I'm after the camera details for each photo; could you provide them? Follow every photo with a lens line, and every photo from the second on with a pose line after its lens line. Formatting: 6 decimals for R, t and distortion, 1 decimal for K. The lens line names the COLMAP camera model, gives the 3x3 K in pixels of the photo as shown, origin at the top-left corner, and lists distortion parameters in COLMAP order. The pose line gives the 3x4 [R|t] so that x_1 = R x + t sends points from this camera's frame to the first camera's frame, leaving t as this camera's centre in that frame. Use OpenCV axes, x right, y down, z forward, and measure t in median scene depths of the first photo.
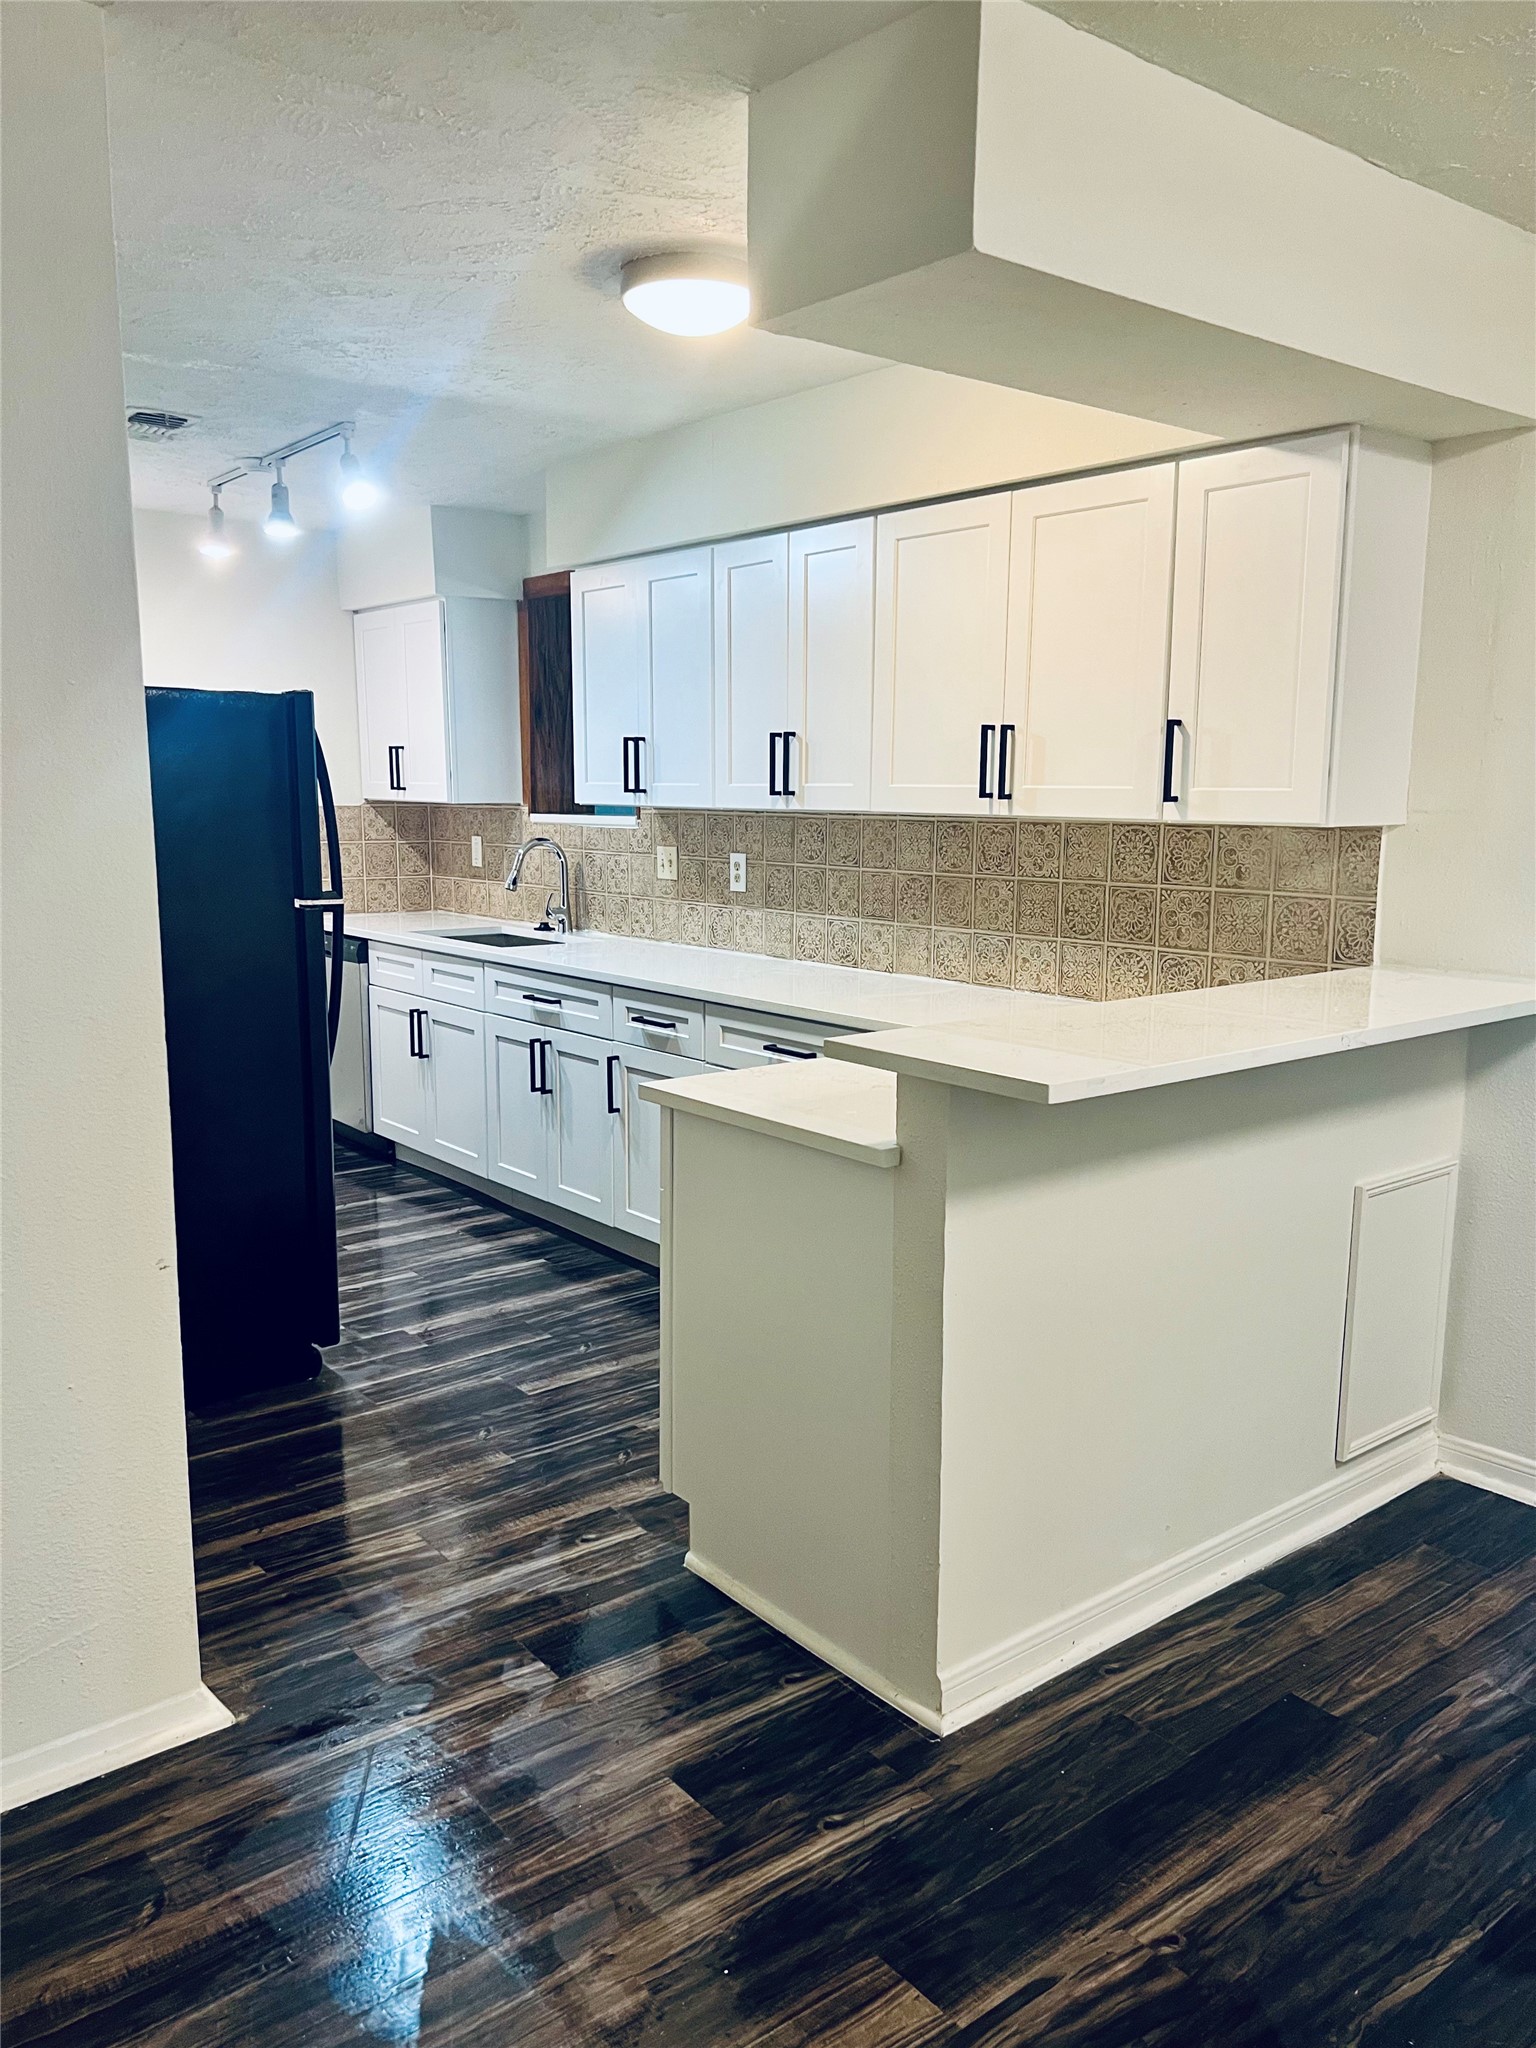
lens RADIAL K [[1537.8, 0, 769.5], [0, 1537.8, 1062.4], [0, 0, 1]] dist [0.036024, -0.046787]
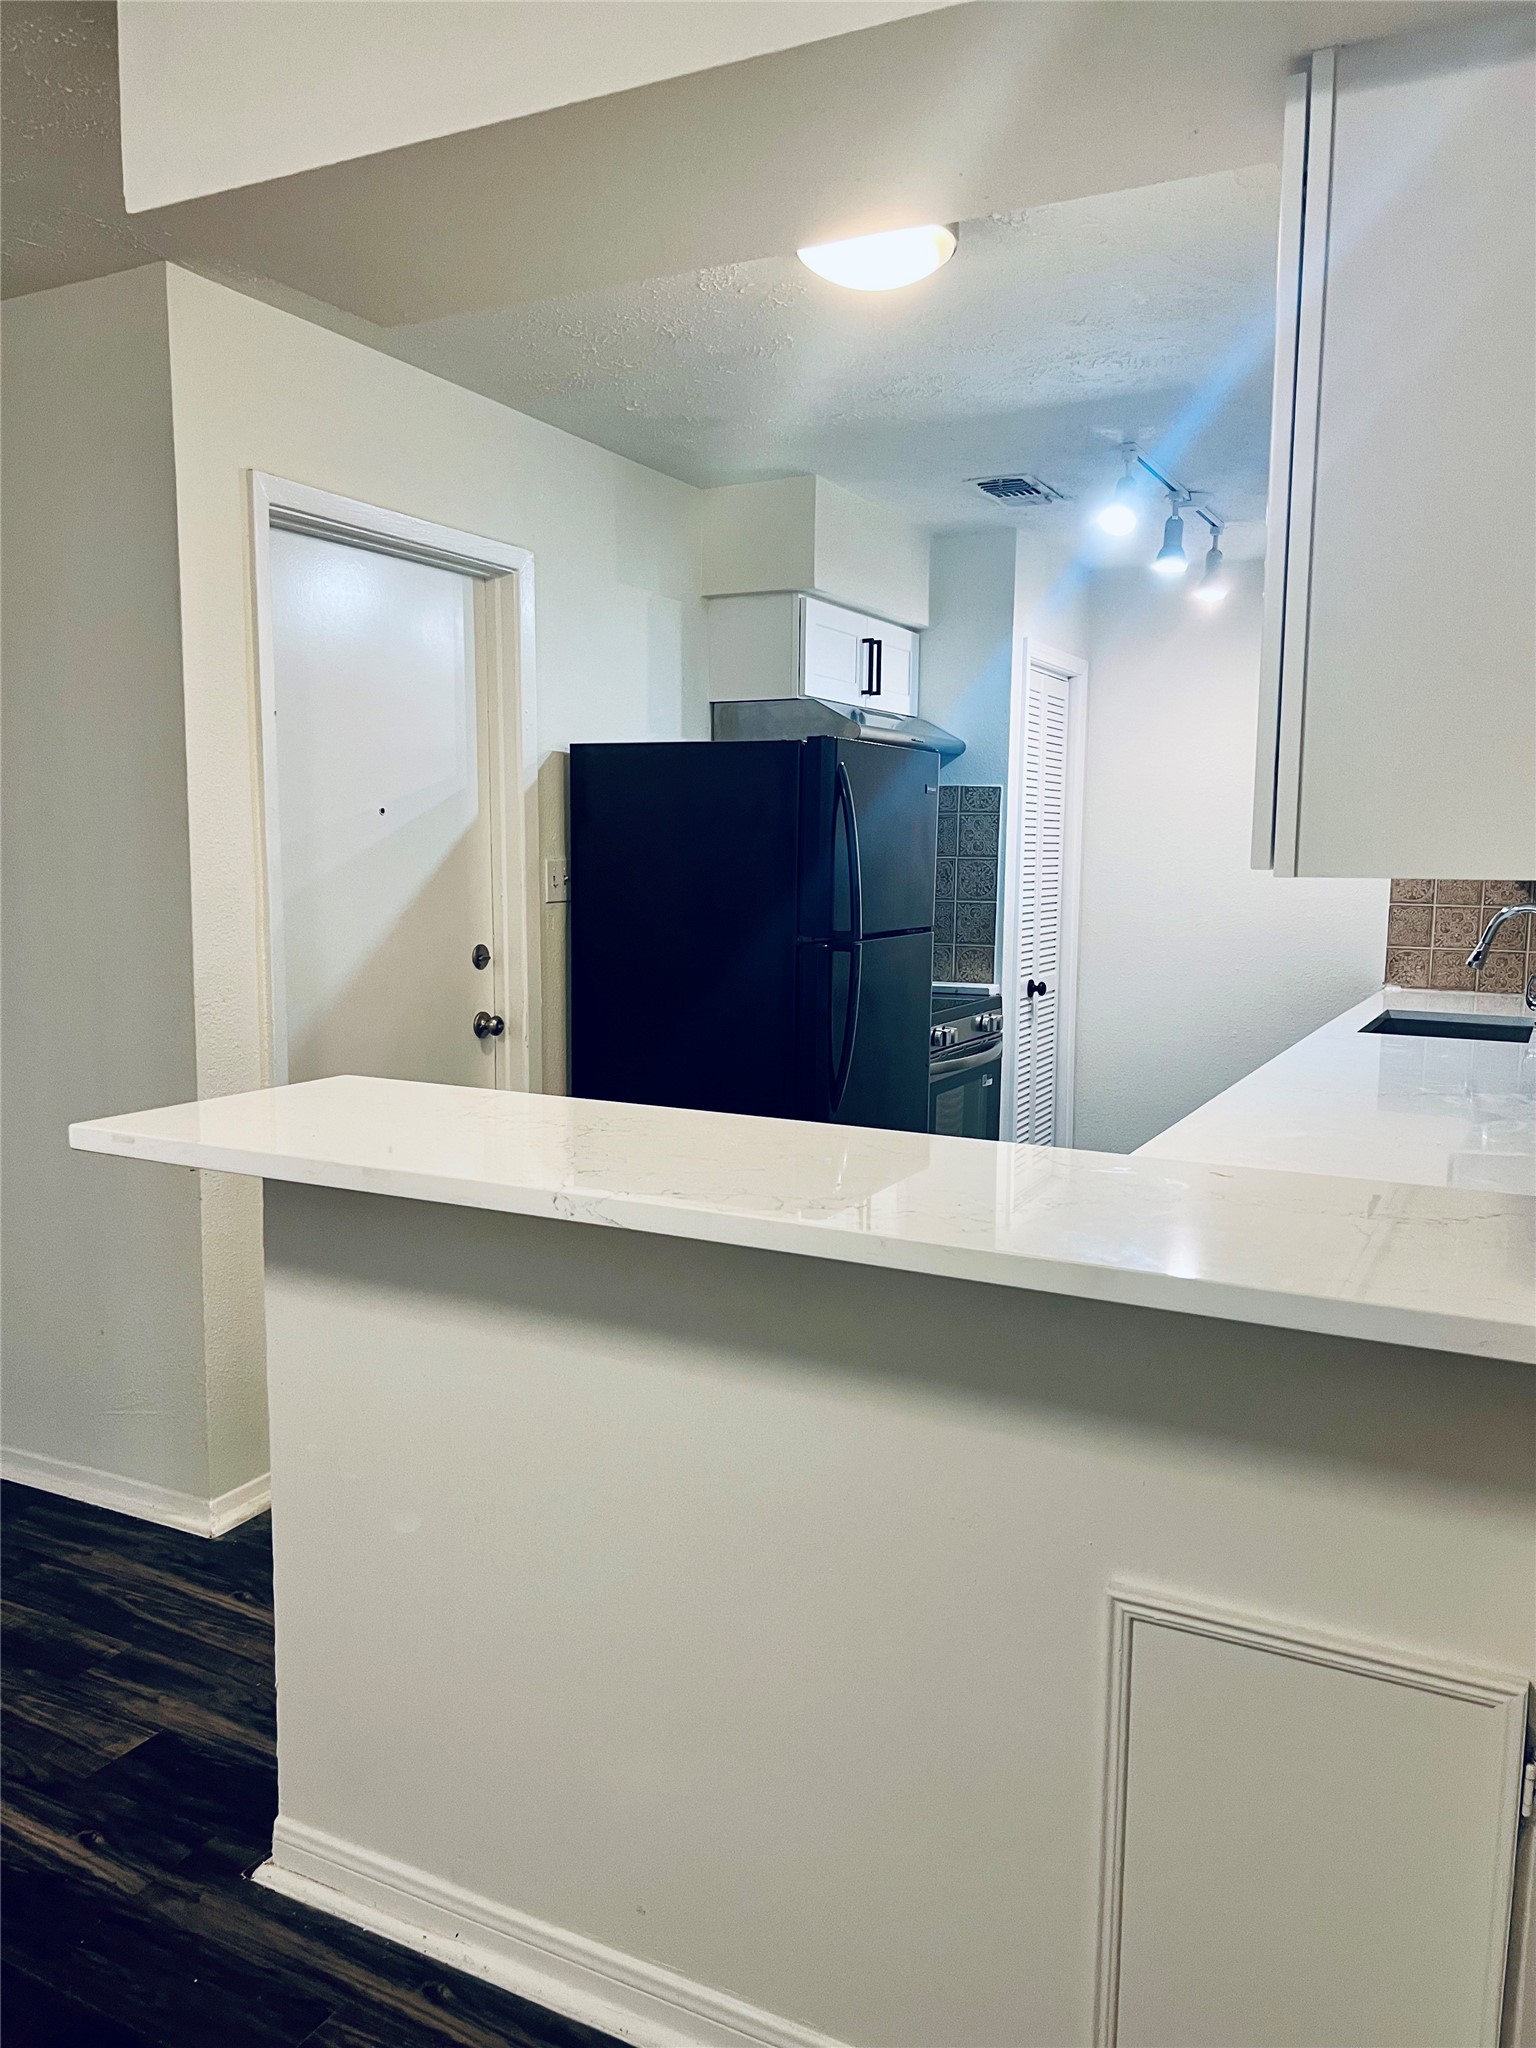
lens RADIAL K [[1530.7, 0, 772.7], [0, 1530.7, 1063.4], [0, 0, 1]] dist [0.101572, -0.126839]
pose [[0.393739, 0.128484, -0.910199, 0.658312], [-0.169418, 0.983364, 0.065524, -0.086675], [0.903475, 0.128404, 0.408956, 0.569071]]
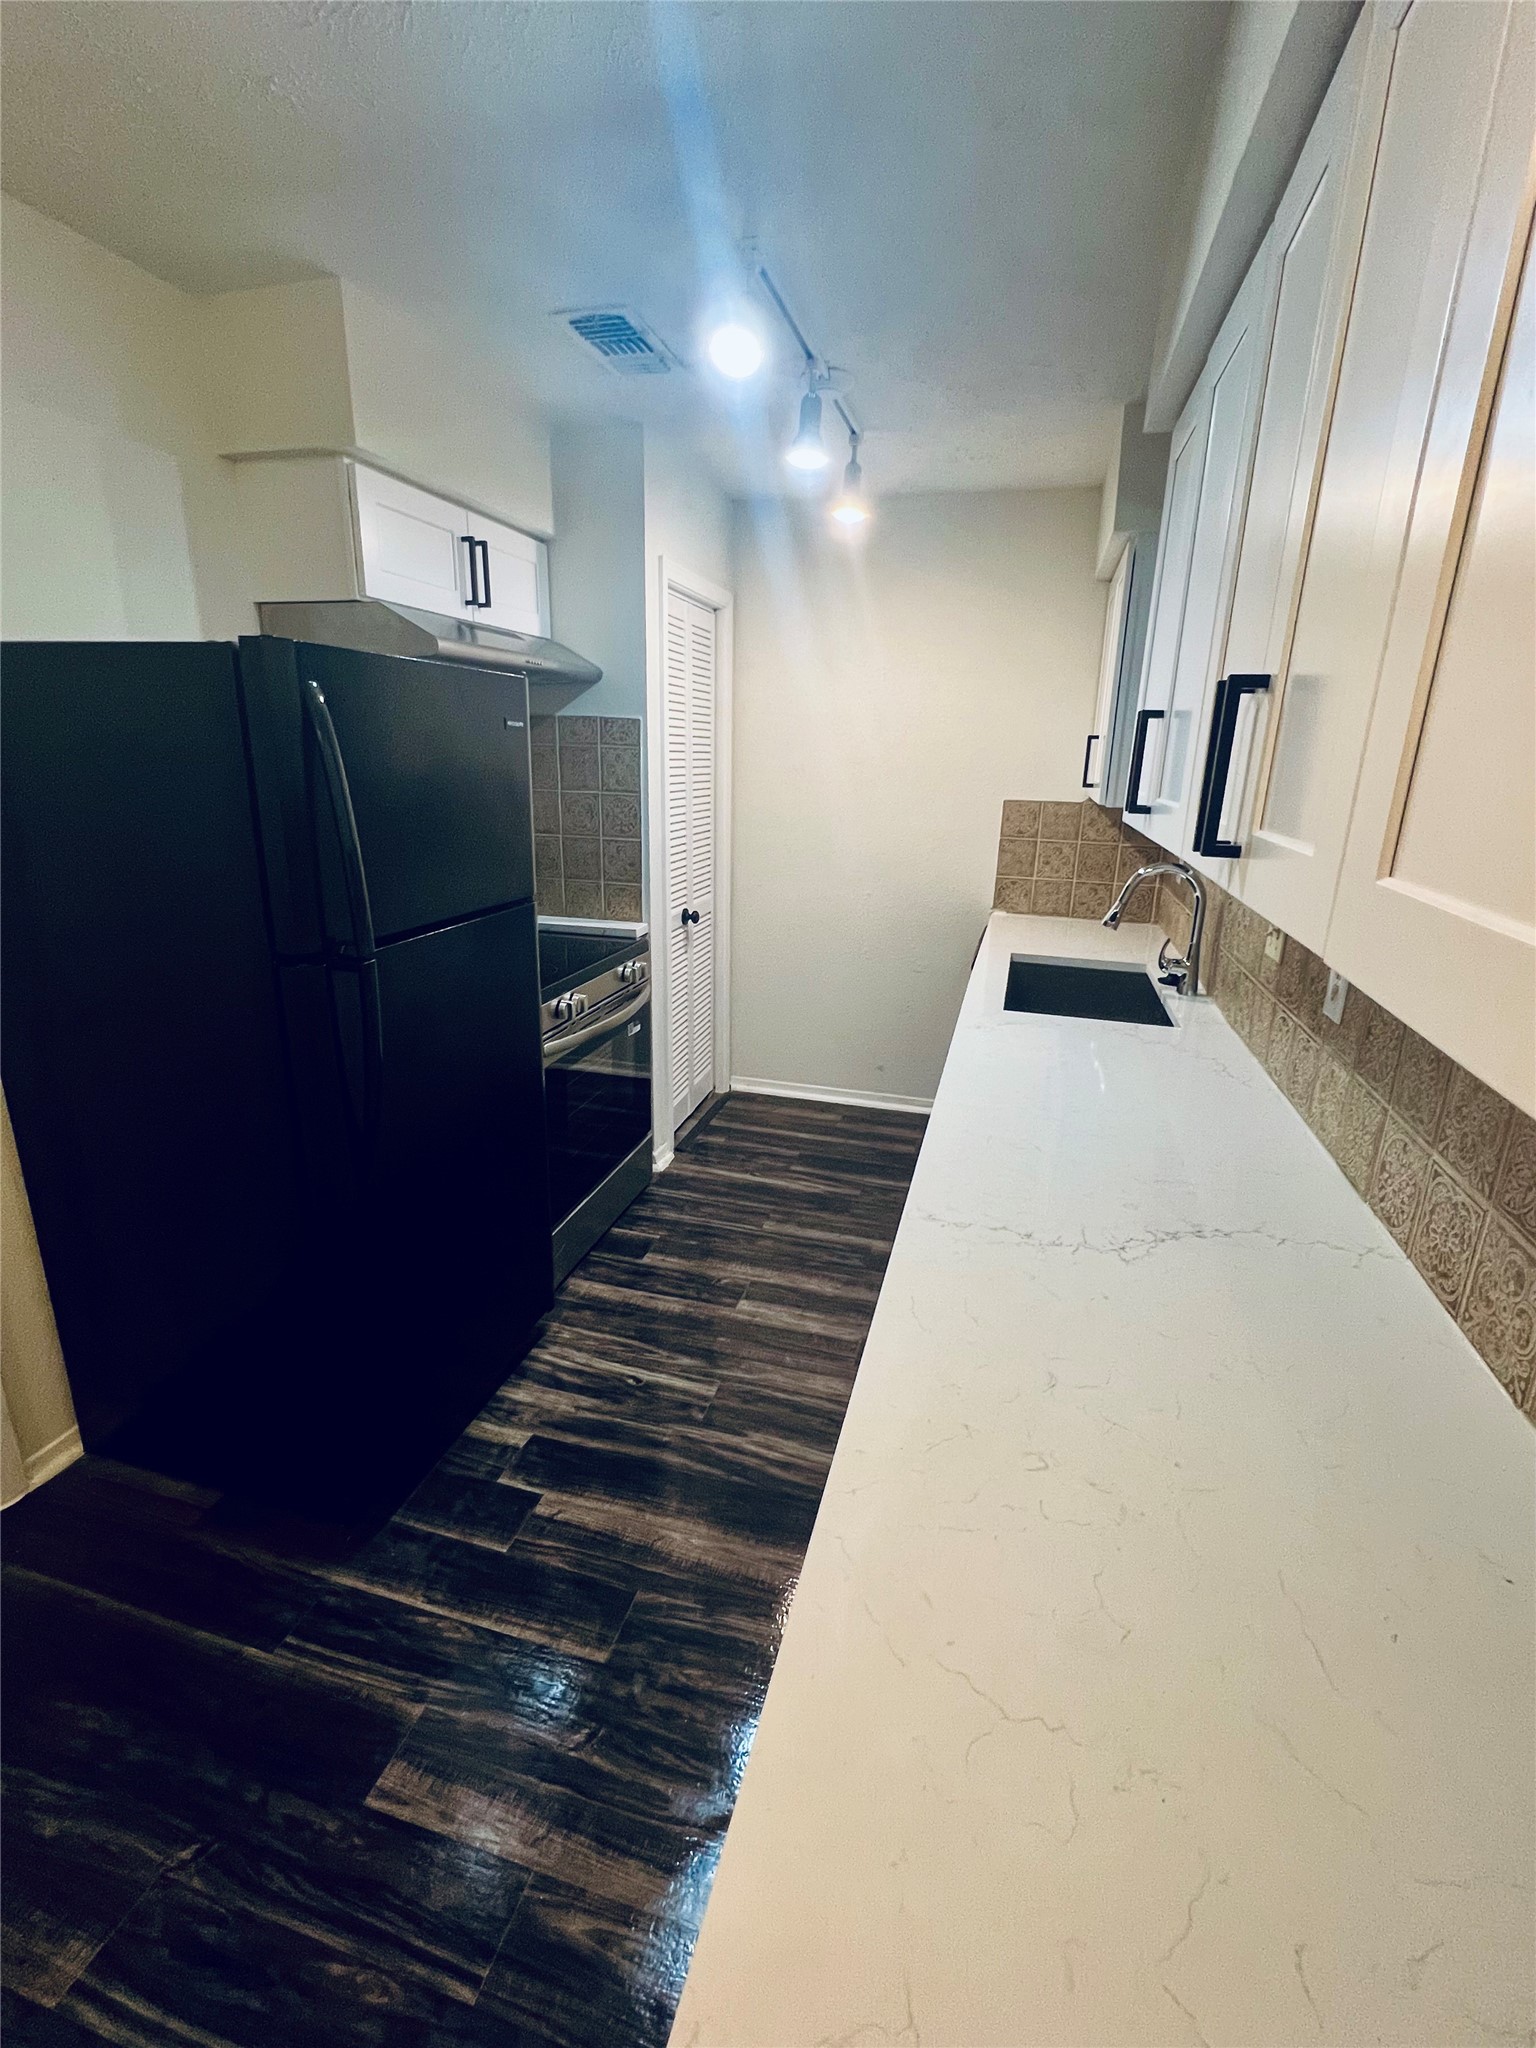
lens RADIAL K [[912.0, 0, 771.4], [0, 912.0, 1010.5], [0, 0, 1]] dist [-0.002699, -0.000317]
pose [[0.575050, 0.235370, -0.783530, 0.154185], [-0.168465, 0.971264, 0.168125, -0.188894], [0.800586, 0.035317, 0.598177, 0.941374]]
